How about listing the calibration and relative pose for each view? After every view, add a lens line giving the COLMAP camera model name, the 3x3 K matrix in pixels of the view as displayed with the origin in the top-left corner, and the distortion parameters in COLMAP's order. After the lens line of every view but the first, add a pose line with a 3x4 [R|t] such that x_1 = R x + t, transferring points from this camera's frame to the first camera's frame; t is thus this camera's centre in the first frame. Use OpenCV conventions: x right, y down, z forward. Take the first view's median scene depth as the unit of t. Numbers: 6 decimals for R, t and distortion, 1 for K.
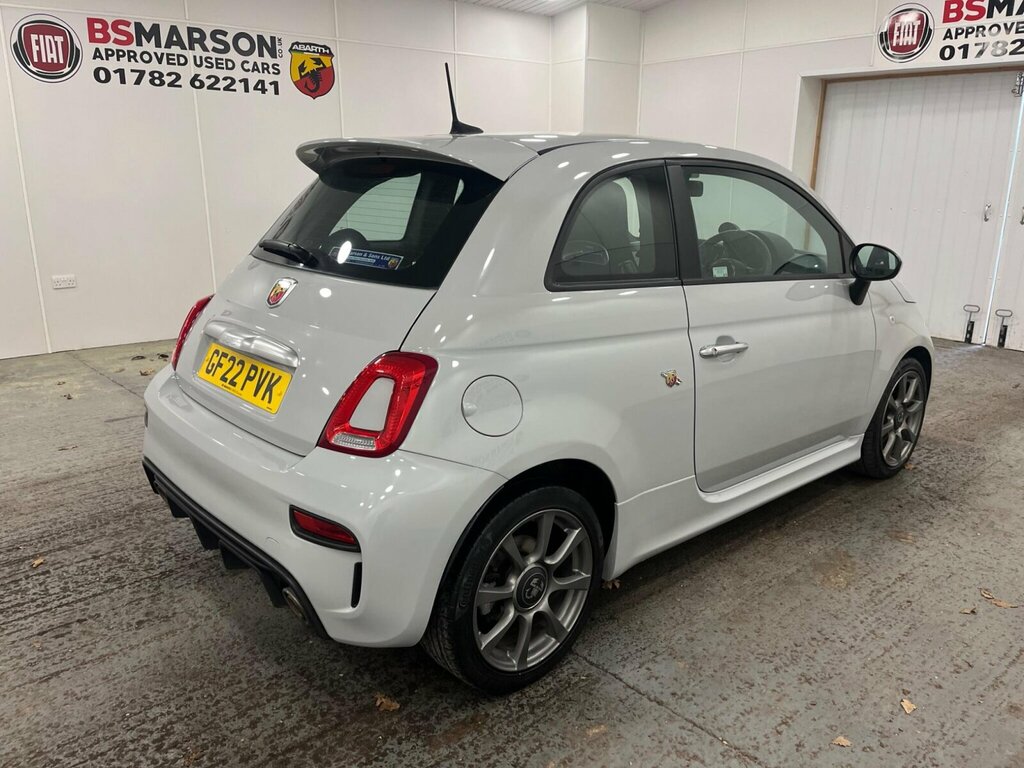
lens RADIAL K [[762.6, 0, 510.3], [0, 762.6, 375.0], [0, 0, 1]] dist [0.048870, -0.067172]
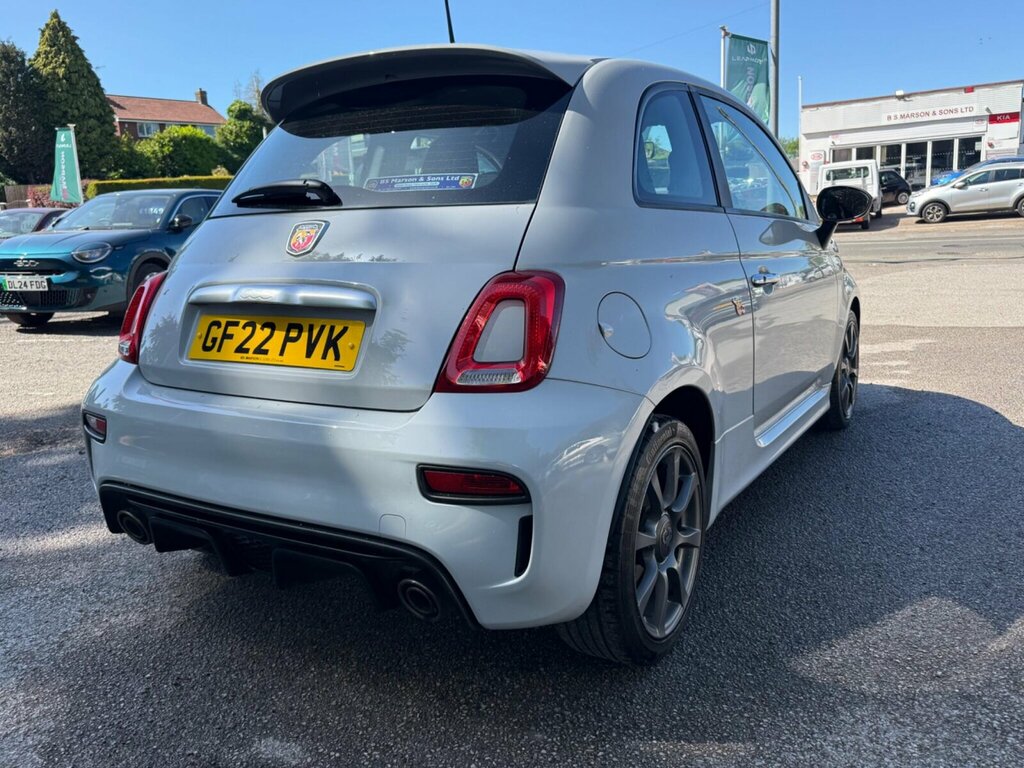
lens RADIAL K [[810.0, 0, 513.9], [0, 810.0, 385.0], [0, 0, 1]] dist [0.039321, -0.030165]
pose [[0.955498, -0.106643, 0.275046, -0.323596], [0.123900, 0.991223, -0.046101, 0.107859], [-0.267715, 0.078128, 0.960325, 0.120547]]
